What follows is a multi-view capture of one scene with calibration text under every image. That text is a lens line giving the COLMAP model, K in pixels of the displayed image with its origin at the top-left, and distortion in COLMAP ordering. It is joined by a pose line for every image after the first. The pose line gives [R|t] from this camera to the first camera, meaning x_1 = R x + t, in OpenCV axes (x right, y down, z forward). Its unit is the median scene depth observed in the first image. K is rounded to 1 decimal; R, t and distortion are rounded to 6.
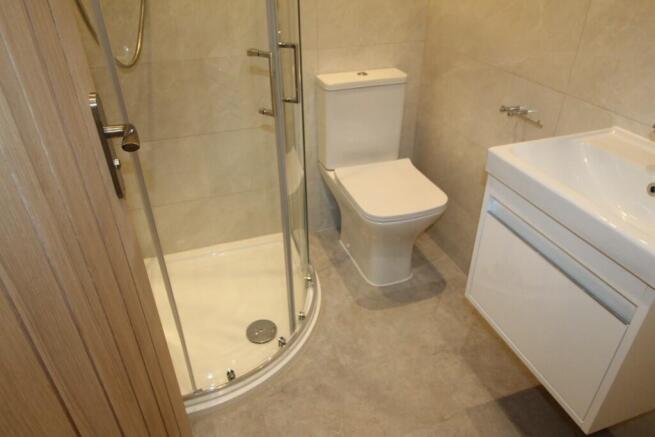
lens RADIAL K [[448.1, 0, 327.8], [0, 448.1, 218.8], [0, 0, 1]] dist [0.008753, -0.005144]
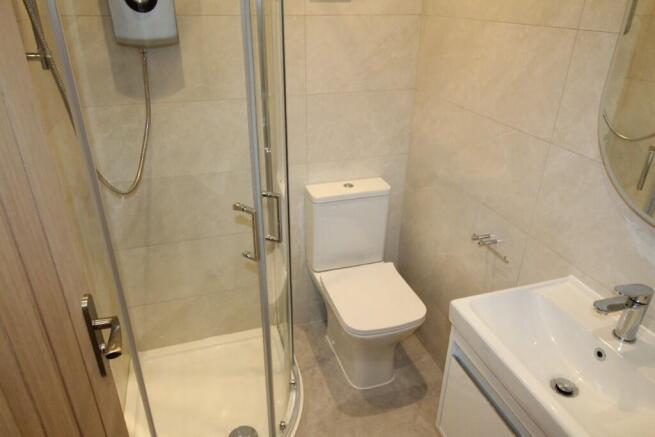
lens RADIAL K [[448.1, 0, 327.6], [0, 448.1, 217.8], [0, 0, 1]] dist [0.008753, -0.005144]
pose [[0.999663, 0.025325, -0.005623, 0.035818], [-0.025765, 0.994511, -0.101414, -0.139405], [0.003024, 0.101525, 0.994828, -0.057547]]
